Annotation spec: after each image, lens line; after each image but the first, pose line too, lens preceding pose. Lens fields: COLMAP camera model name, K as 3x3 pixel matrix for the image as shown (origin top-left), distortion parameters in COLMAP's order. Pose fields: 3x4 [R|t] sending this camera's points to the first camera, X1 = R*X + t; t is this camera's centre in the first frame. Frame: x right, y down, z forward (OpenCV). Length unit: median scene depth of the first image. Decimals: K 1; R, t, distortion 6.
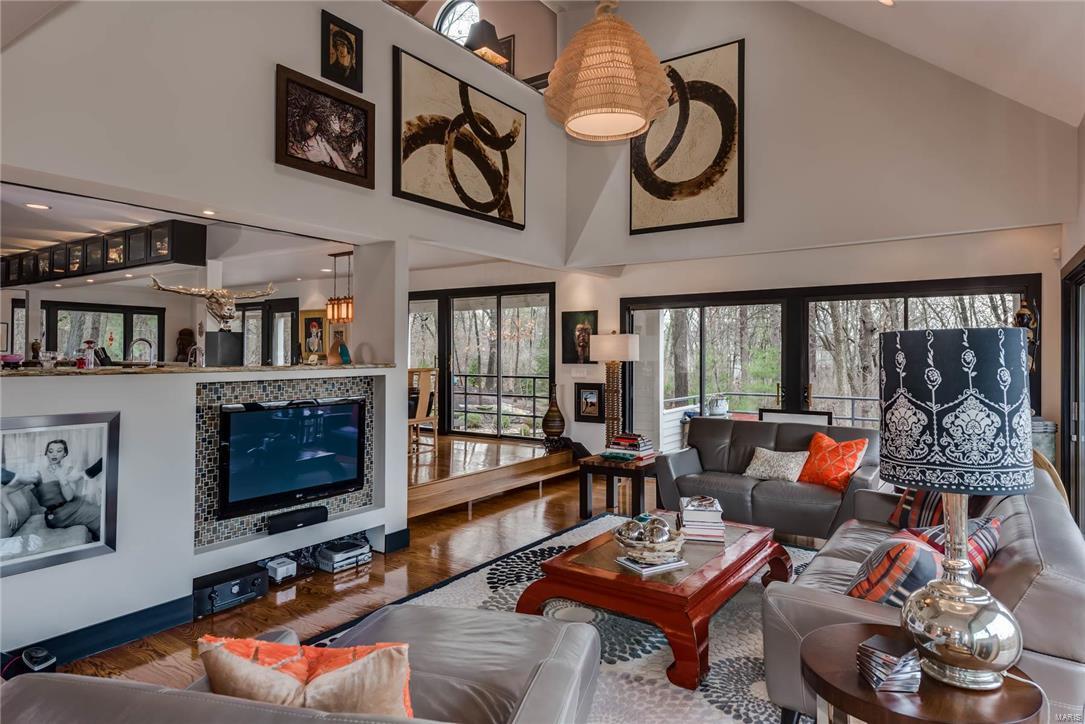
lens RADIAL K [[648.2, 0, 539.5], [0, 648.2, 362.2], [0, 0, 1]] dist [0.018468, -0.000514]
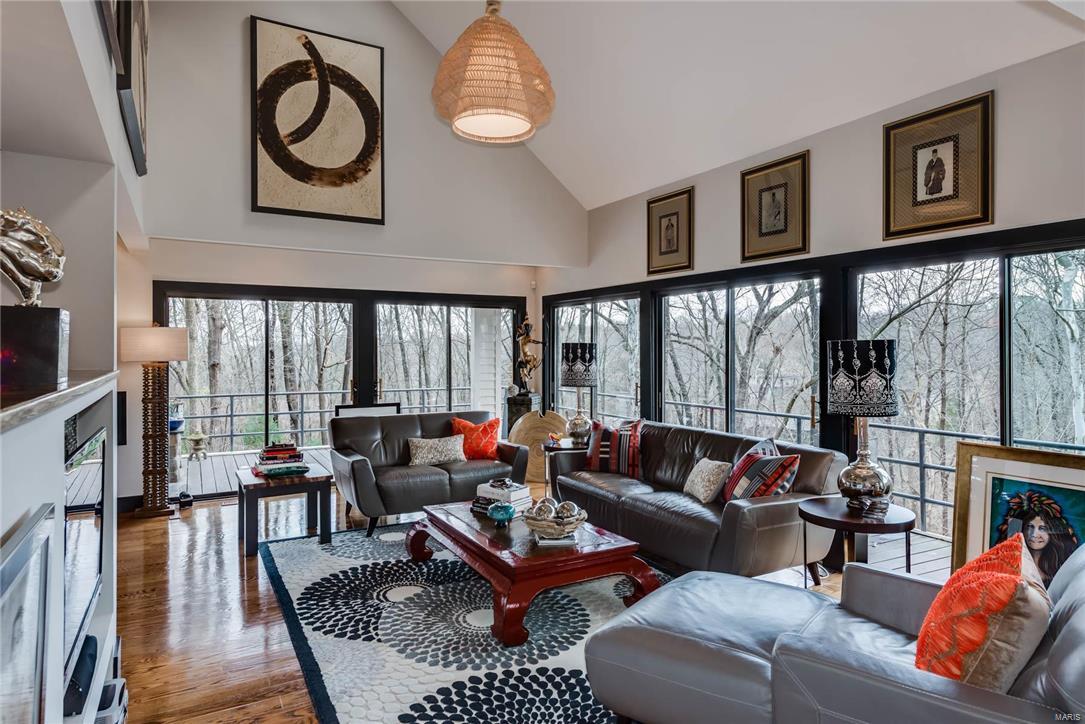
lens RADIAL K [[648.2, 0, 539.5], [0, 648.2, 362.2], [0, 0, 1]] dist [0.018468, -0.000514]
pose [[0.414118, -0.017054, 0.910064, -0.557281], [0.012618, 0.999836, 0.012995, -0.006598], [-0.910136, 0.006102, 0.414265, 0.359697]]
